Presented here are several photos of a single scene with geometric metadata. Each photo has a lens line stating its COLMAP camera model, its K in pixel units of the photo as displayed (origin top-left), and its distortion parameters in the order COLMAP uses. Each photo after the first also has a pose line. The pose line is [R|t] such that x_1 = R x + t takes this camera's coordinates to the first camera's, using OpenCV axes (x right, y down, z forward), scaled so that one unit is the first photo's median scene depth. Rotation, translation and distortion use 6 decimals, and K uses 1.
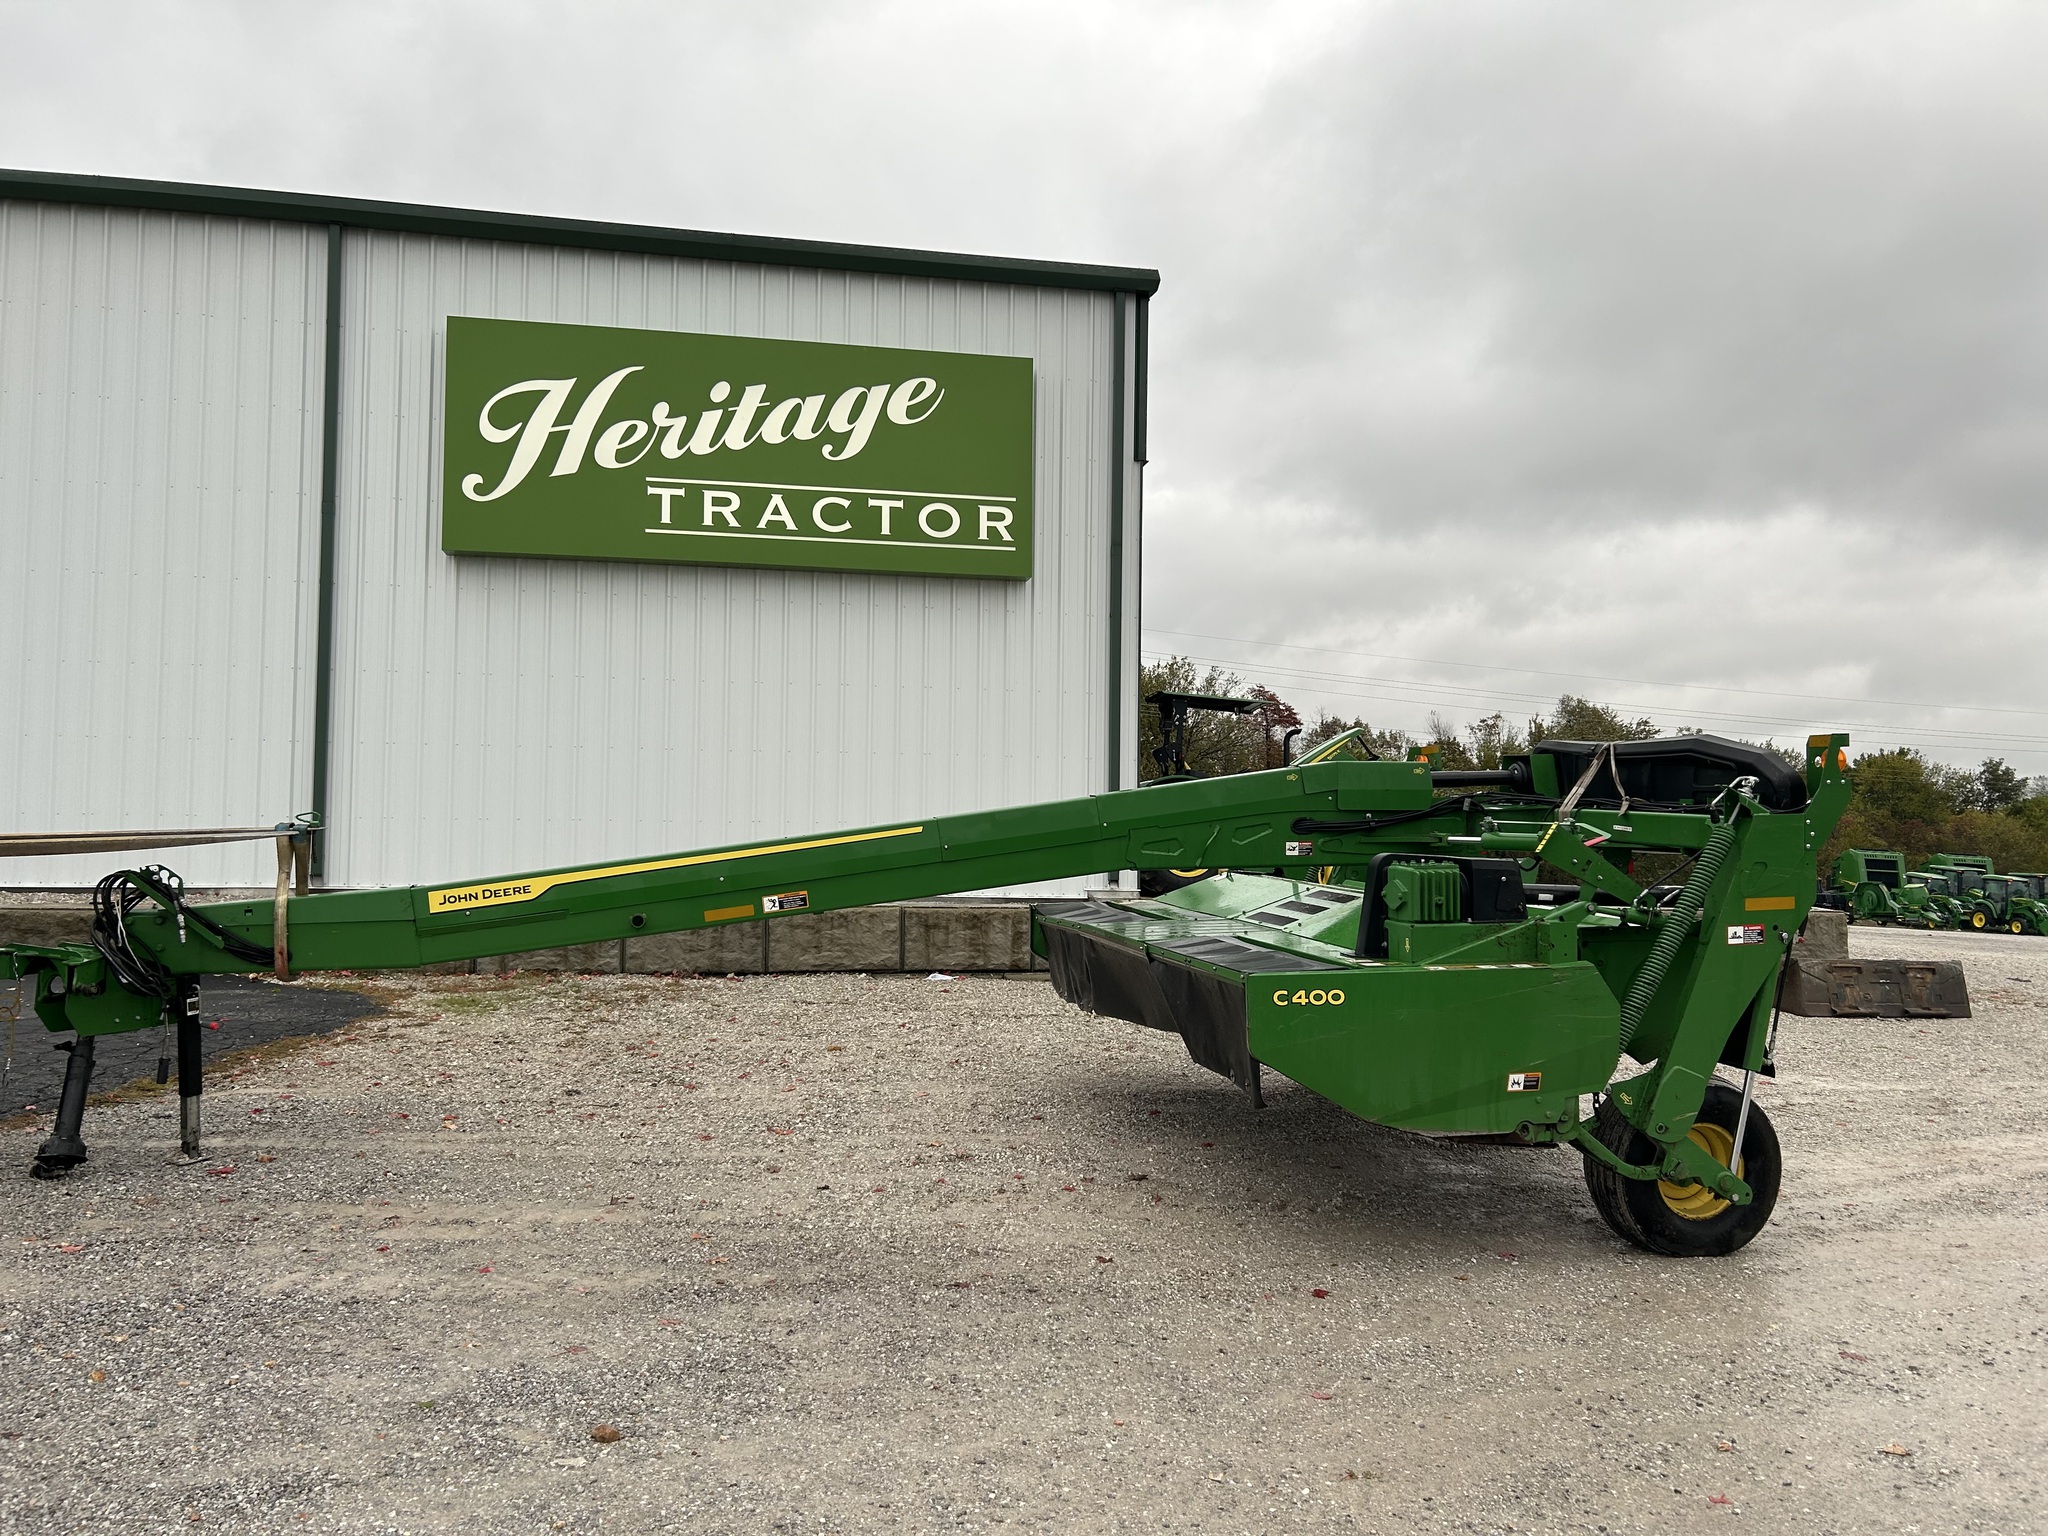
lens RADIAL K [[1538.5, 0, 1051.3], [0, 1538.5, 771.9], [0, 0, 1]] dist [0.147758, -0.346916]
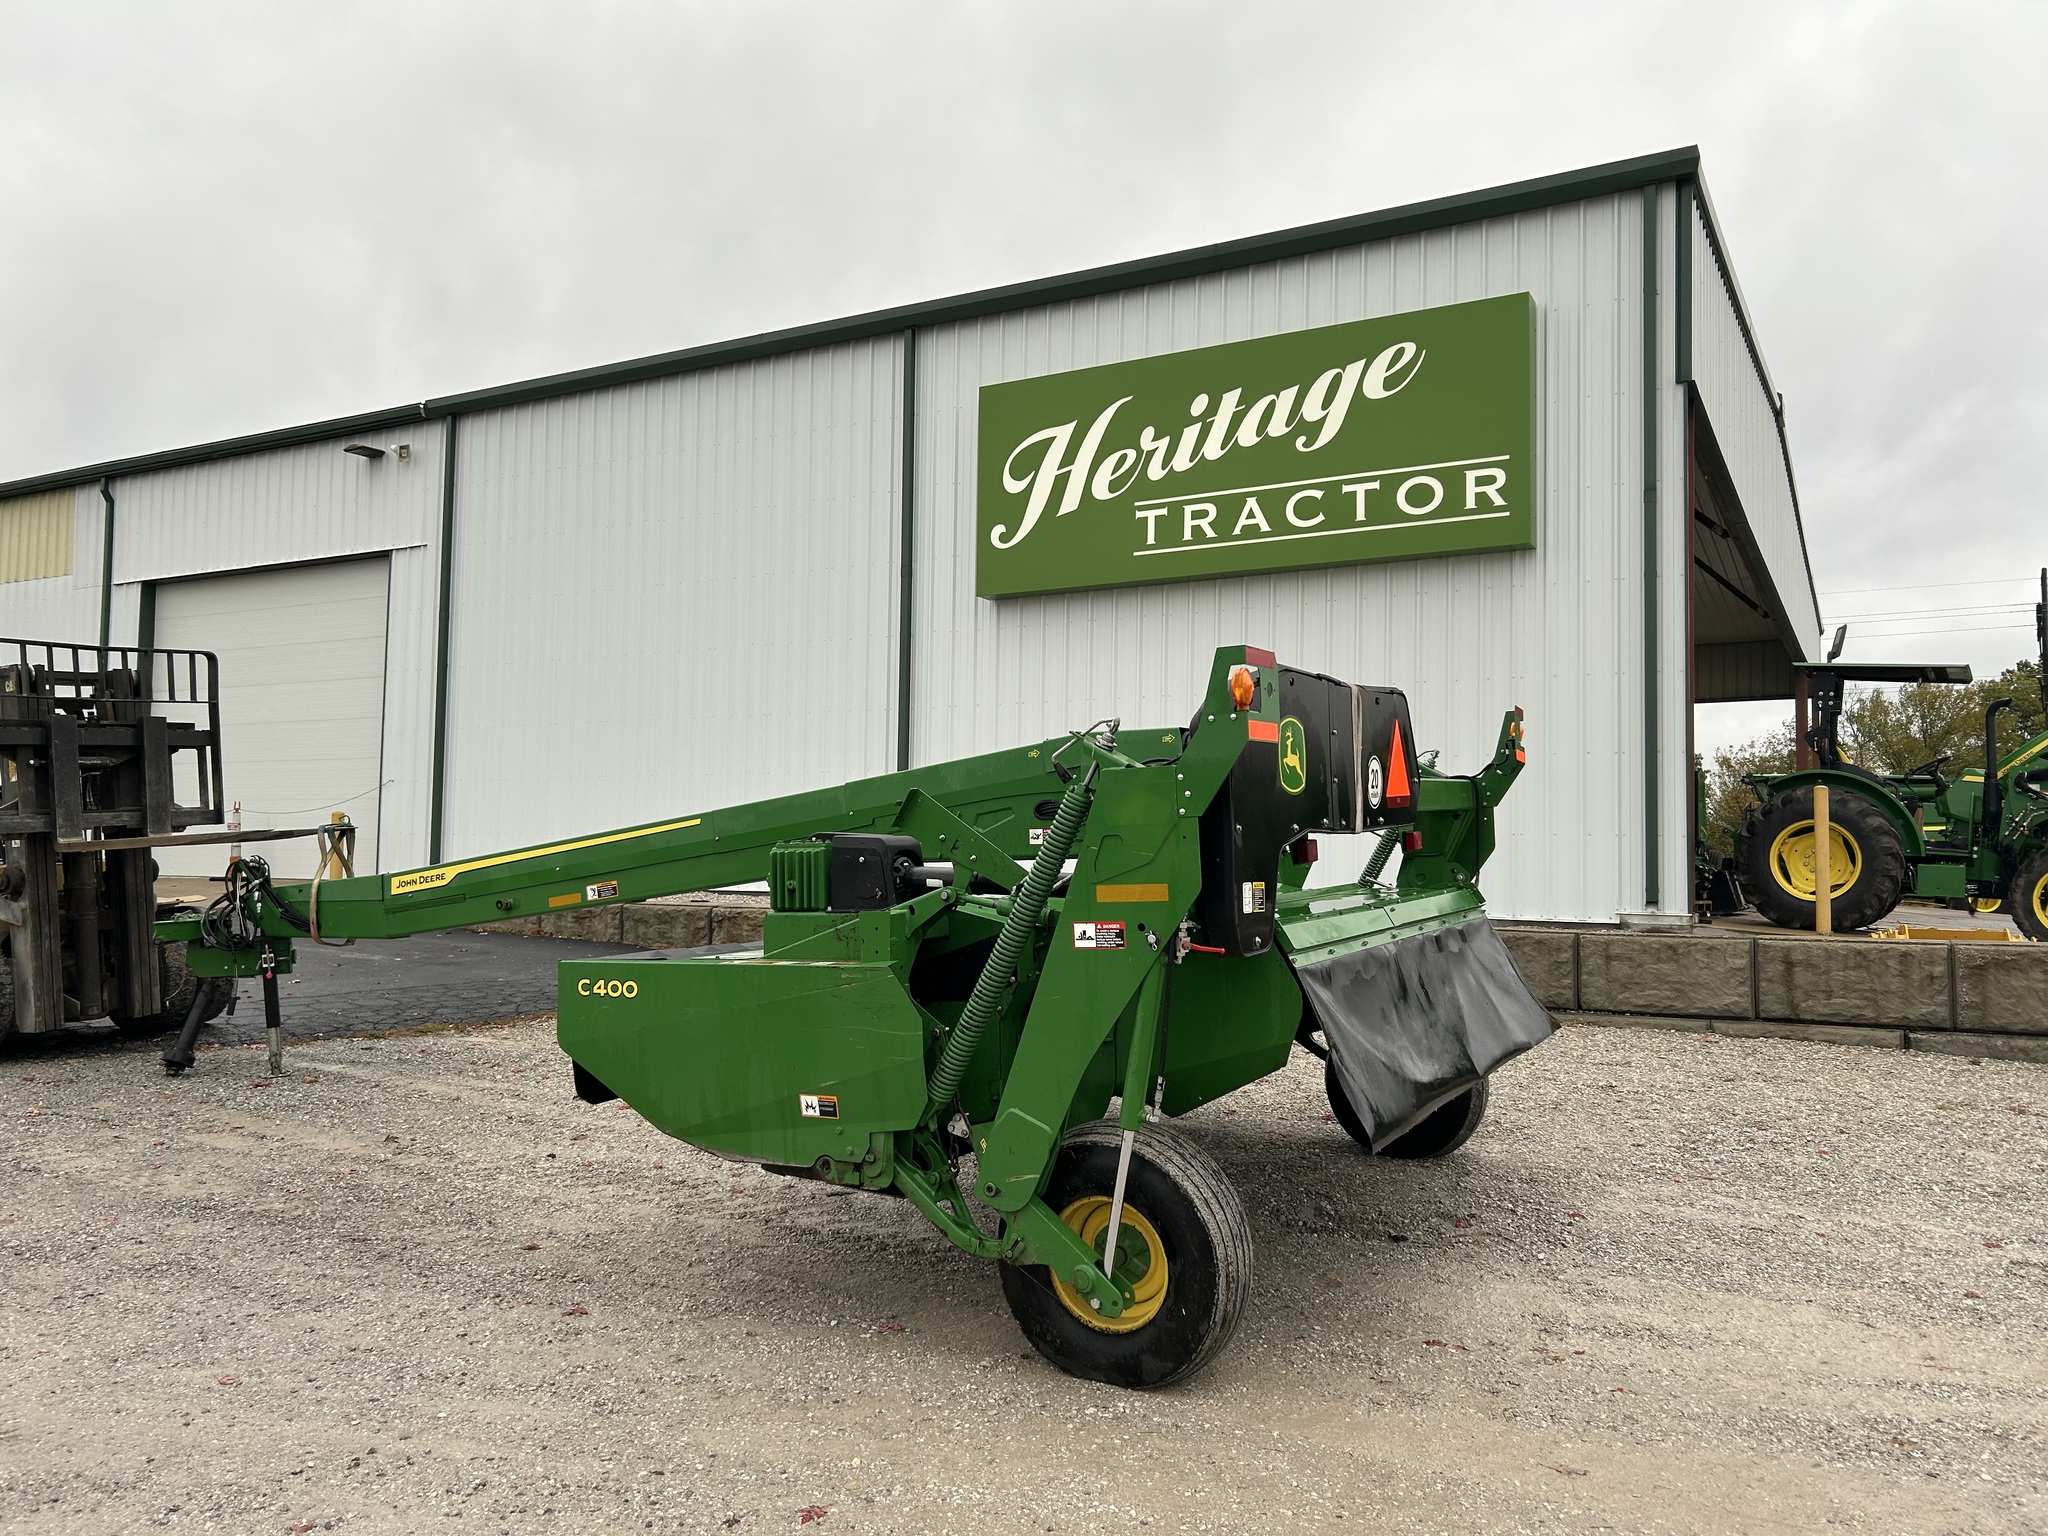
lens RADIAL K [[1548.7, 0, 1024.0], [0, 1548.7, 768.0], [0, 0, 1]] dist [0.105063, -0.175781]
pose [[0.751419, -0.042329, -0.658466, 0.354890], [0.026699, 0.999073, -0.033756, 0.019977], [0.659284, 0.007784, 0.751853, 0.174278]]
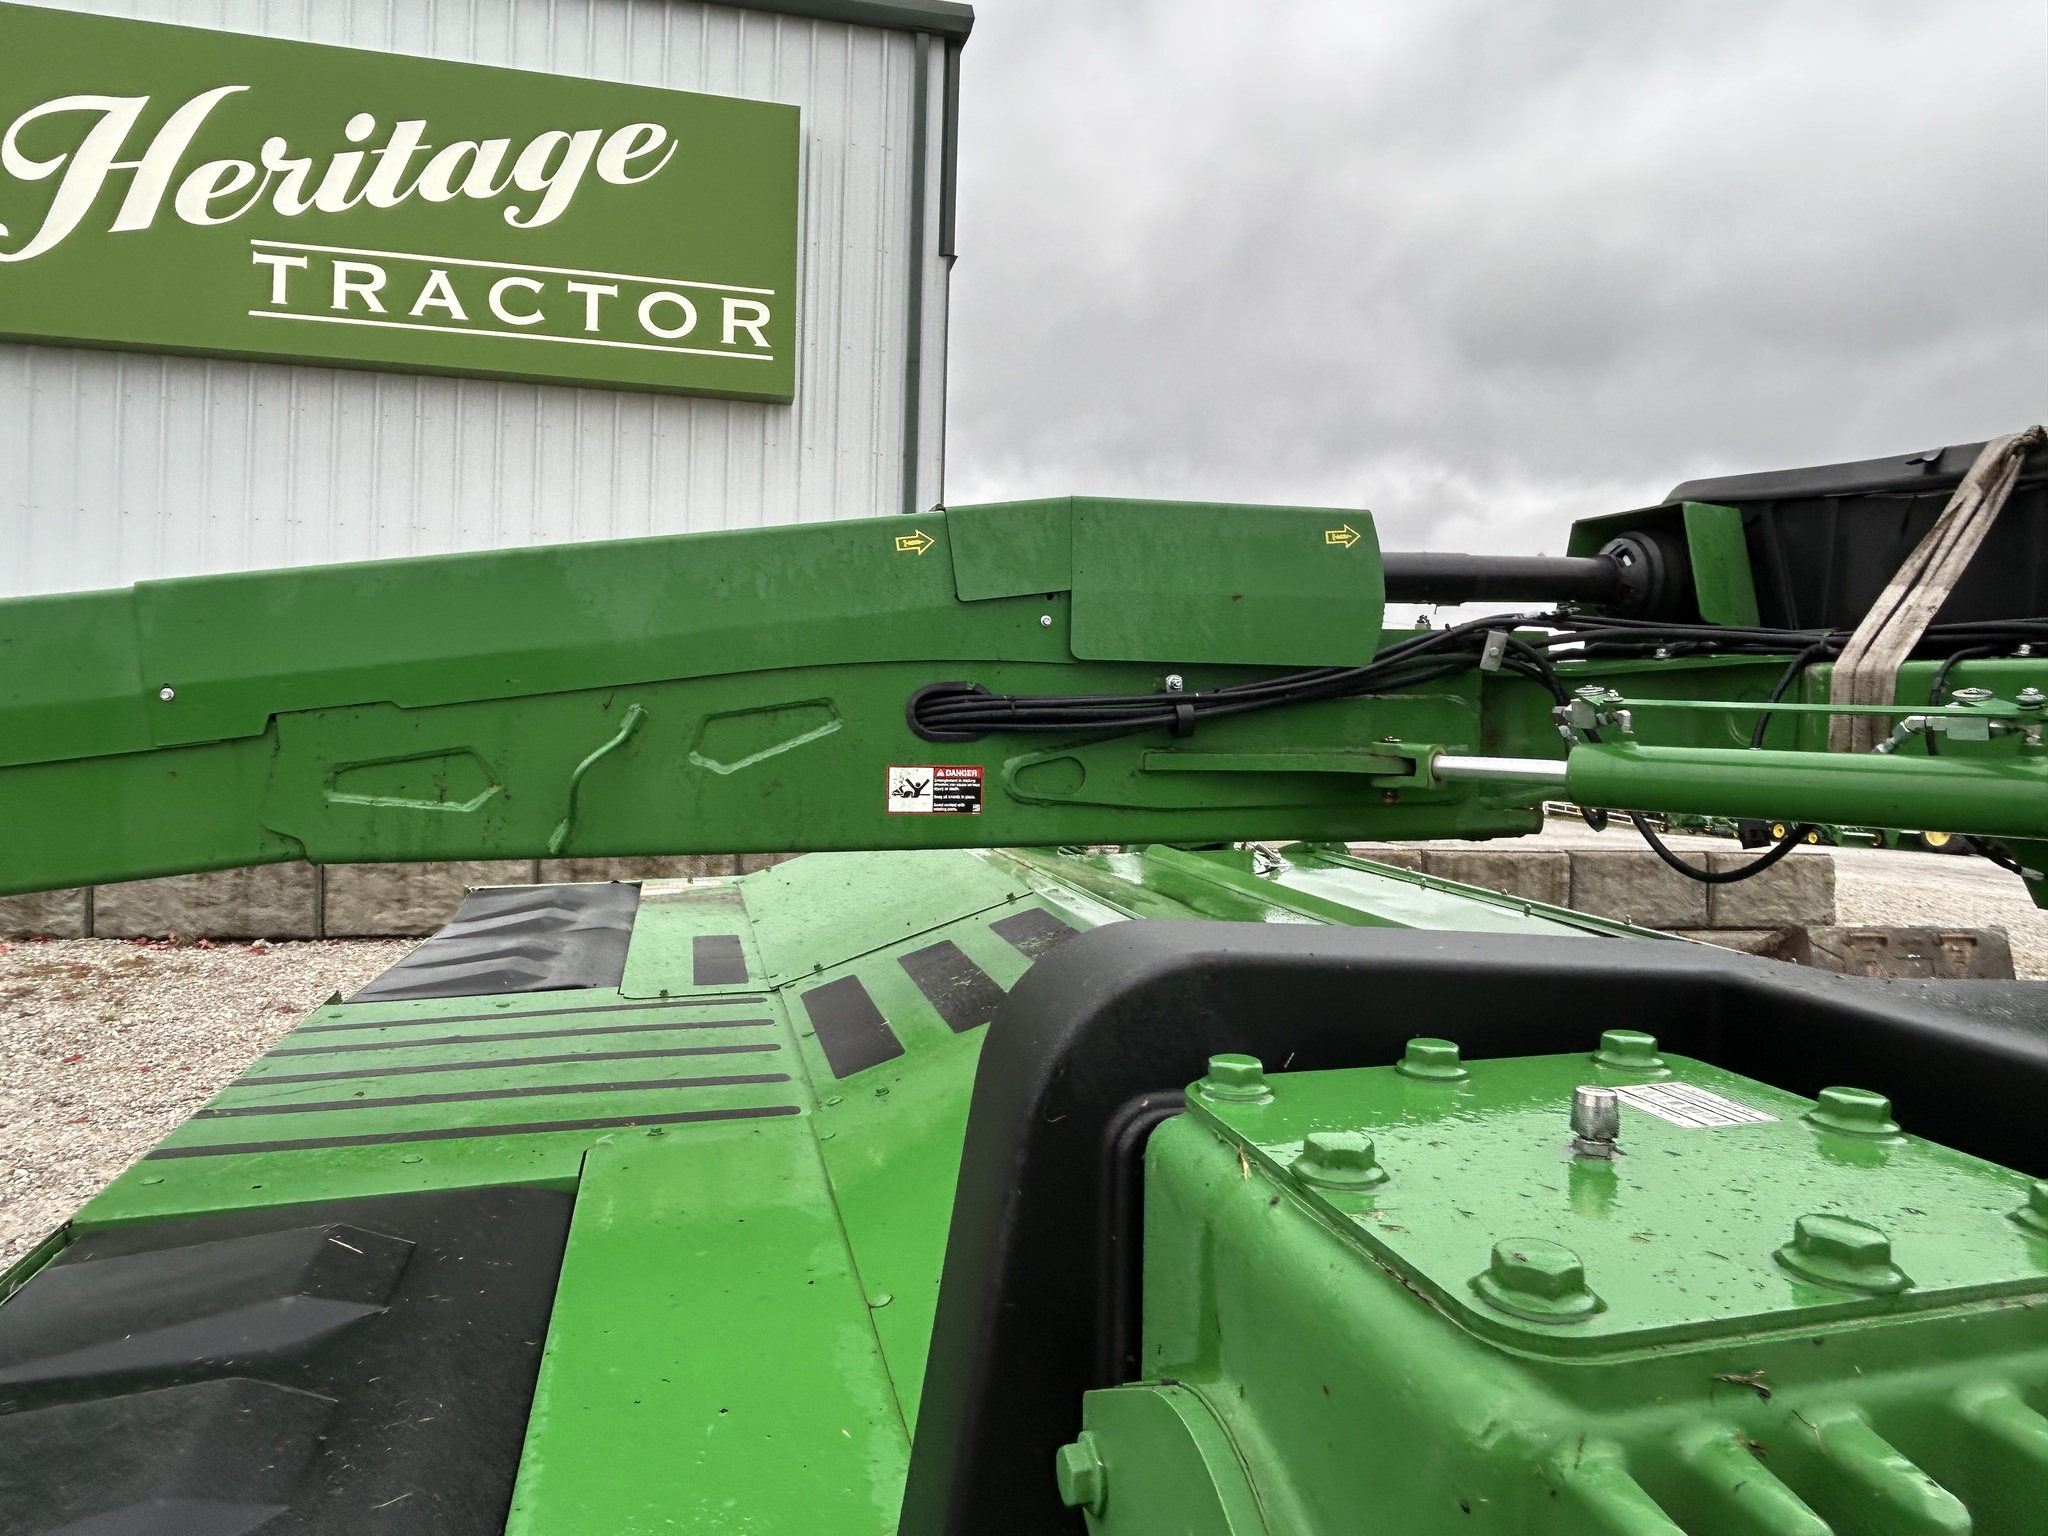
lens RADIAL K [[1291.4, 0, 1014.7], [0, 1291.4, 760.9], [0, 0, 1]] dist [-0.022336, 0.013010]
pose [[0.999505, 0.015627, 0.027299, 0.083612], [-0.017107, 0.998347, 0.054877, 0.015164], [-0.026396, -0.055317, 0.998120, 0.375560]]
